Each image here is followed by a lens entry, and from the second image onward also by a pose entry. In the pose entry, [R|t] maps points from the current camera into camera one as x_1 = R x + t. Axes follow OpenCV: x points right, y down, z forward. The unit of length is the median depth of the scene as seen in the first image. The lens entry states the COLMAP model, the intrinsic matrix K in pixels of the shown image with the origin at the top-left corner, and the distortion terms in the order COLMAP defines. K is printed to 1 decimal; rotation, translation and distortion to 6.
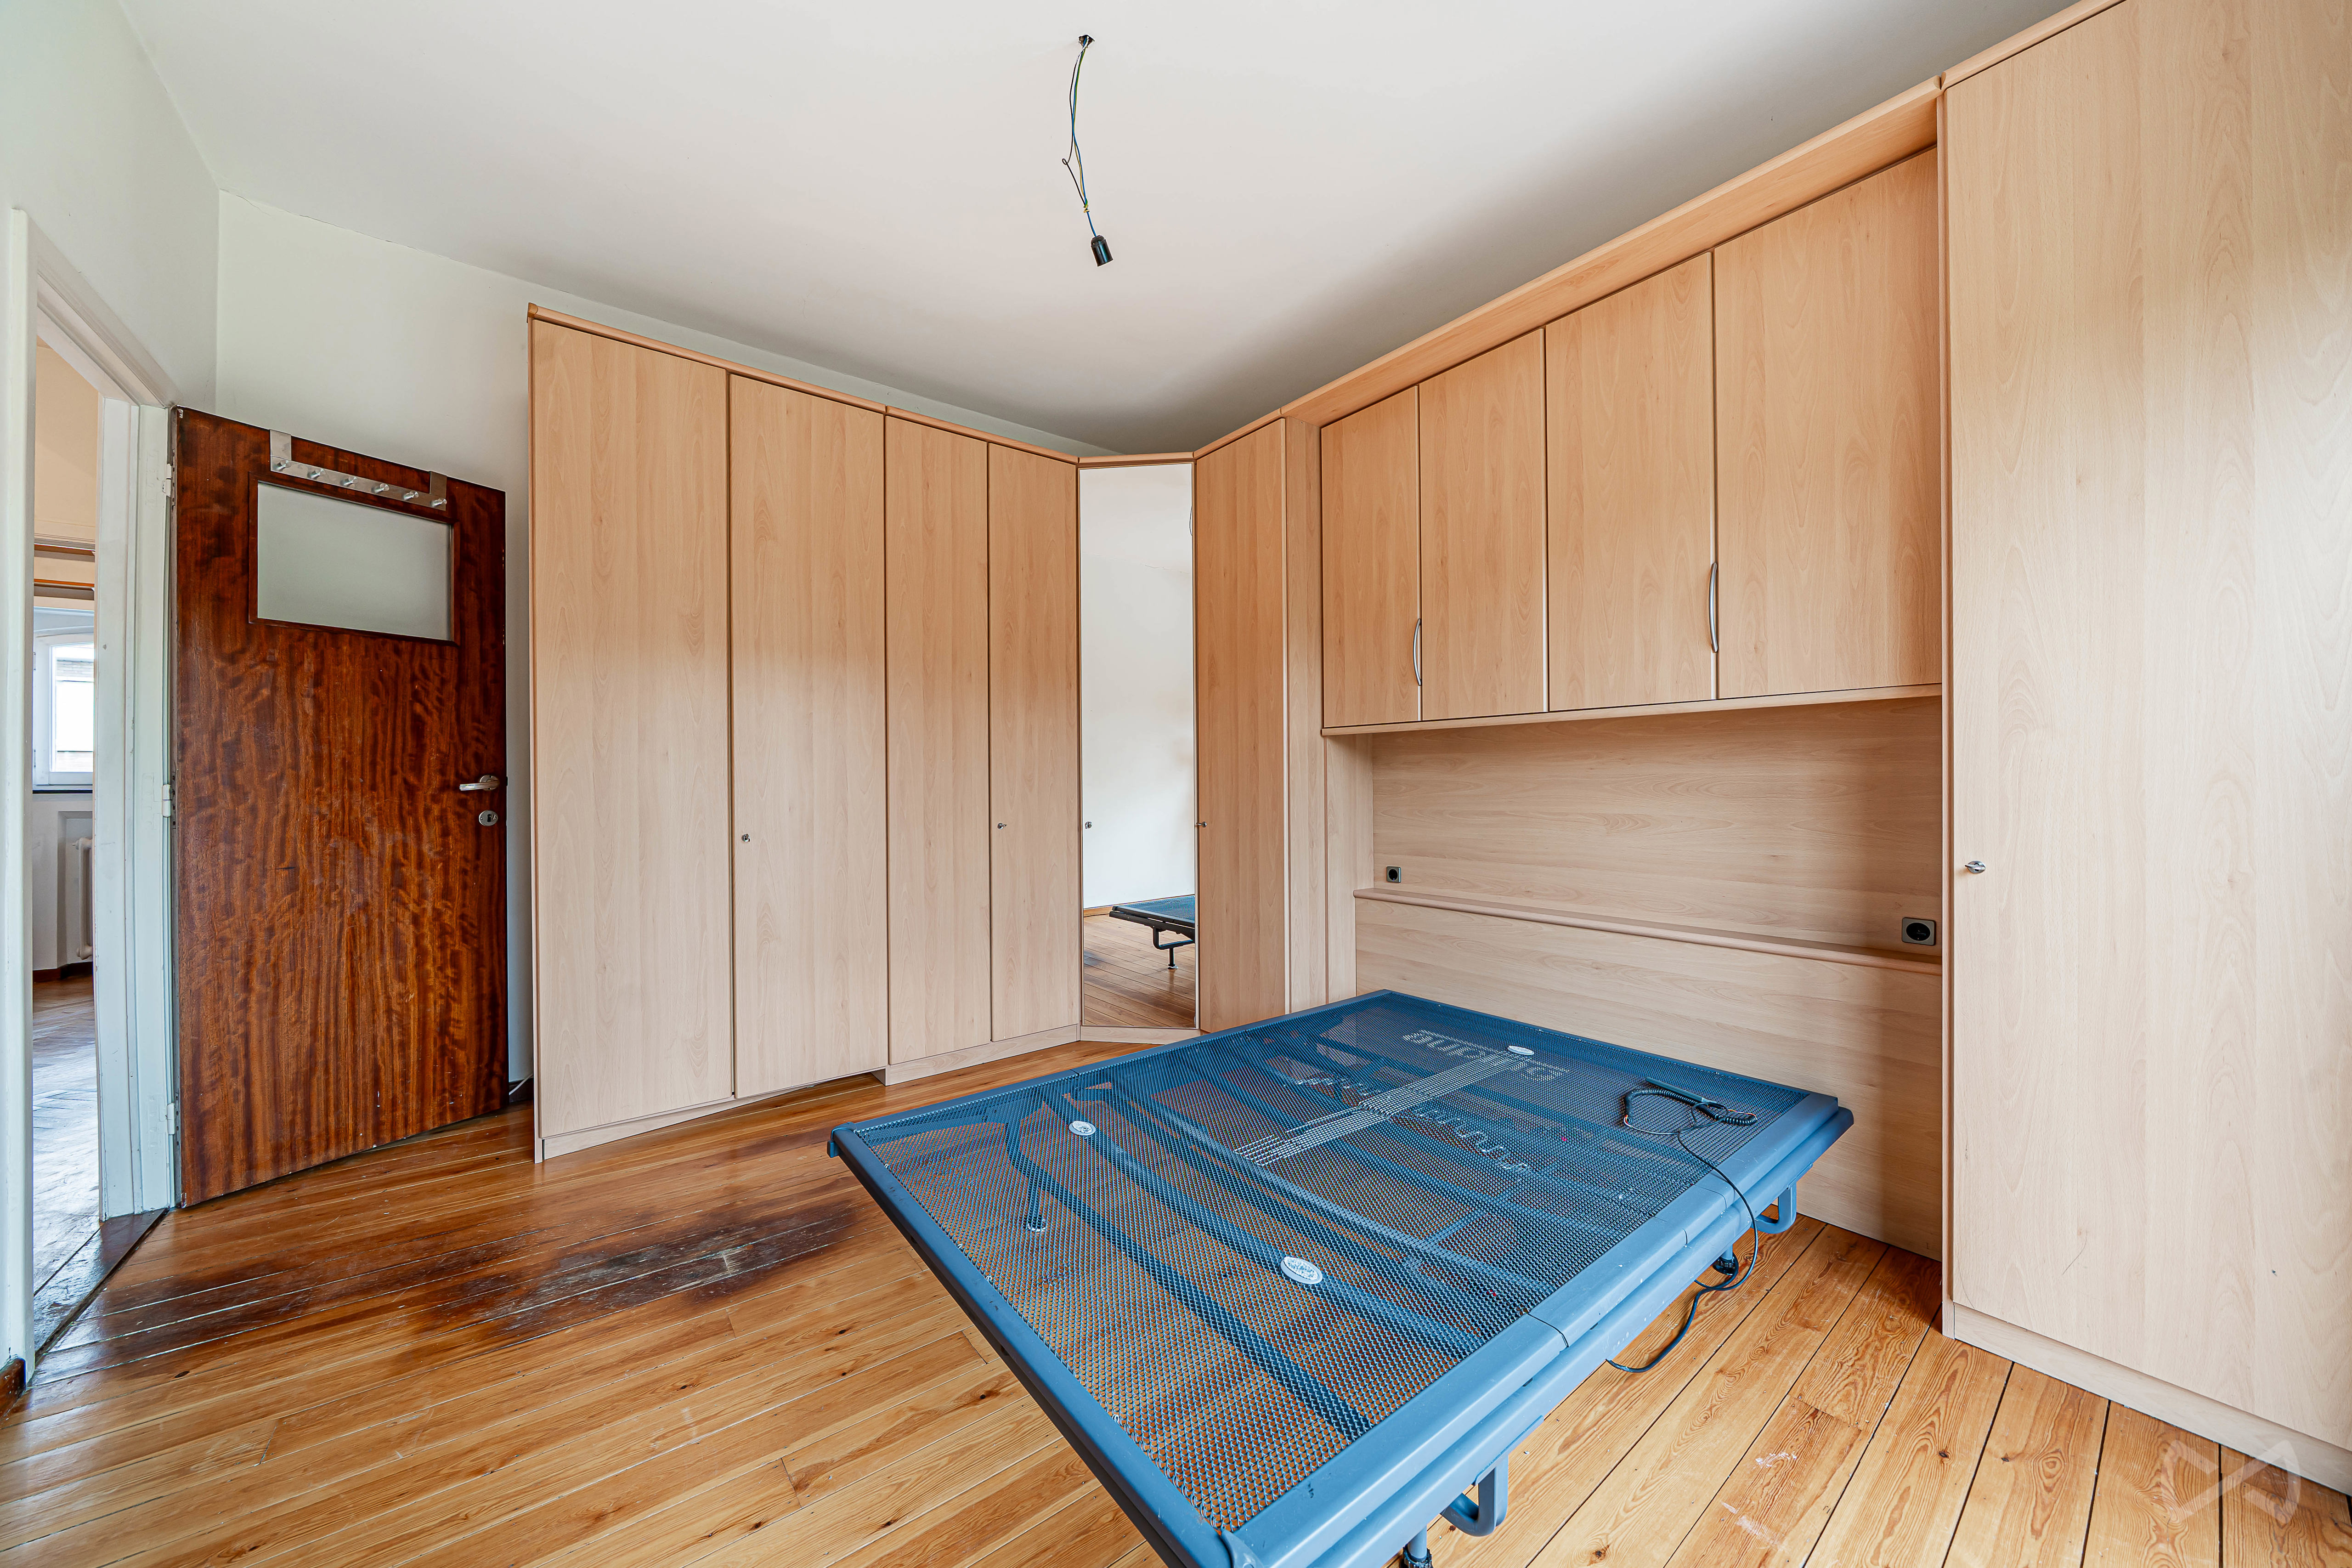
lens RADIAL K [[811.8, 0, 1169.4], [0, 811.8, 780.0], [0, 0, 1]] dist [-0.007585, -0.000070]
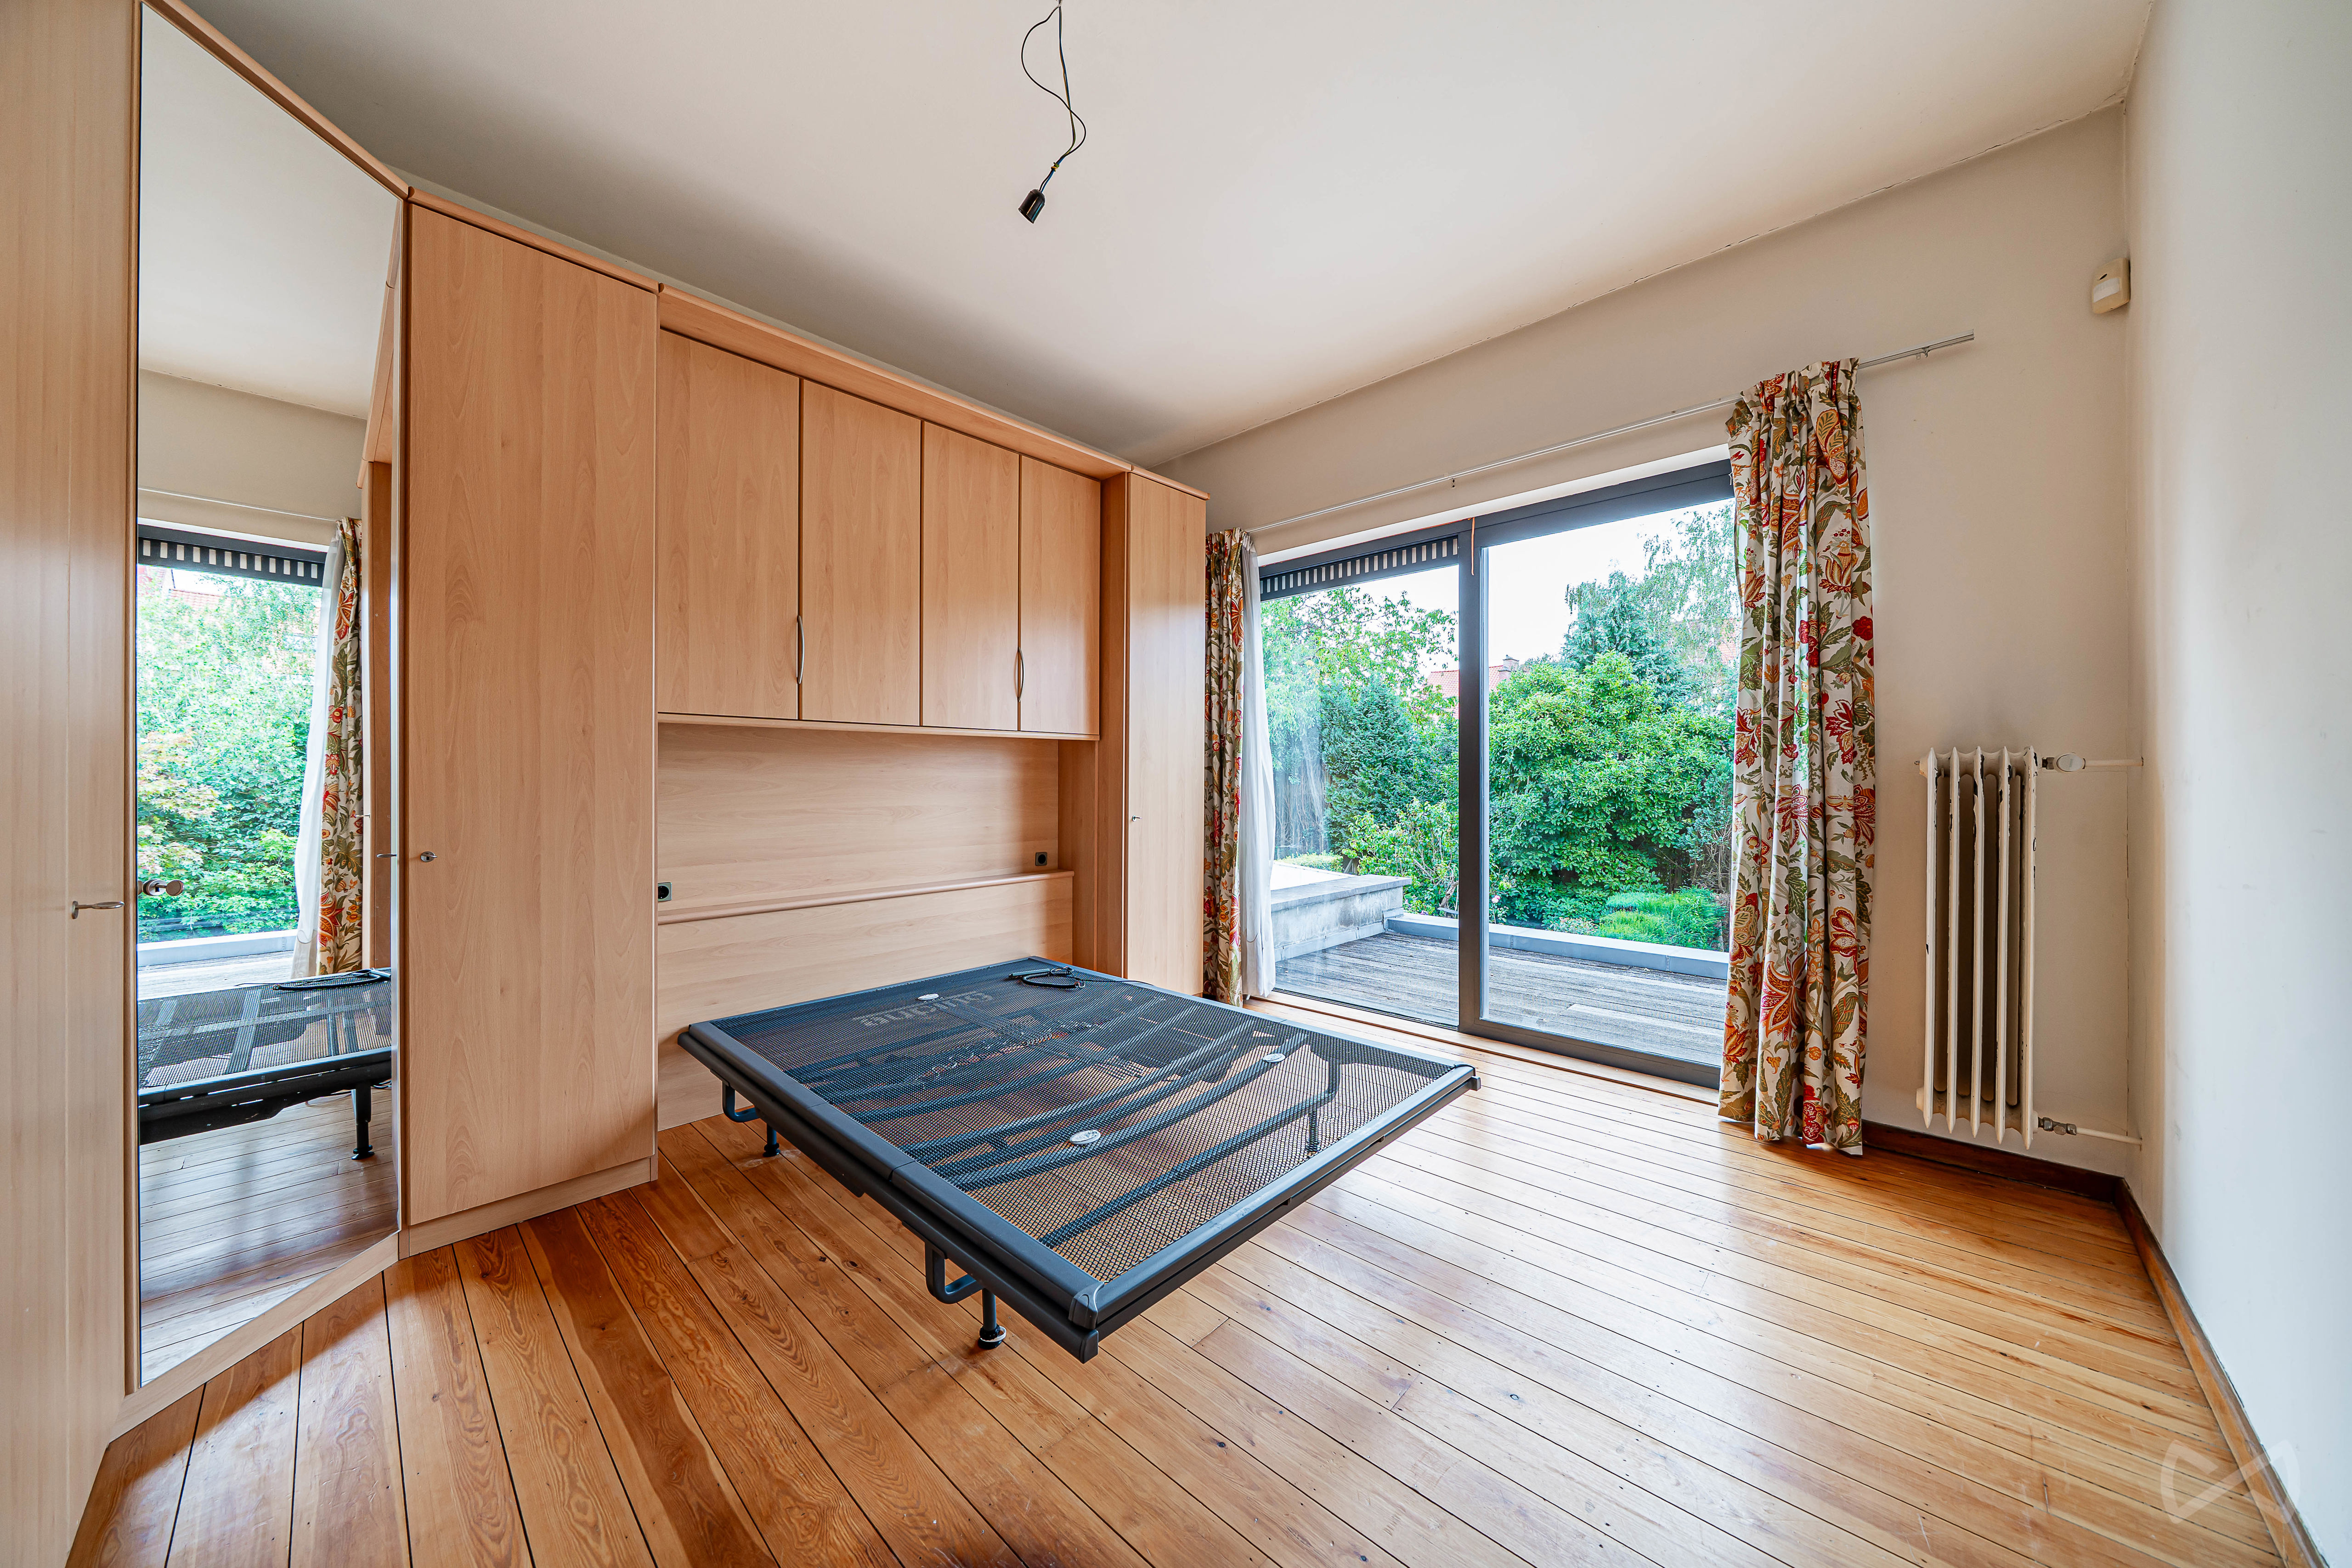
lens RADIAL K [[811.8, 0, 1167.4], [0, 811.8, 781.2], [0, 0, 1]] dist [-0.007585, -0.000070]
pose [[-0.158870, -0.005932, 0.987282, -0.805739], [-0.004102, 0.999977, 0.005348, -0.006744], [-0.987291, -0.003200, -0.158890, 0.784946]]
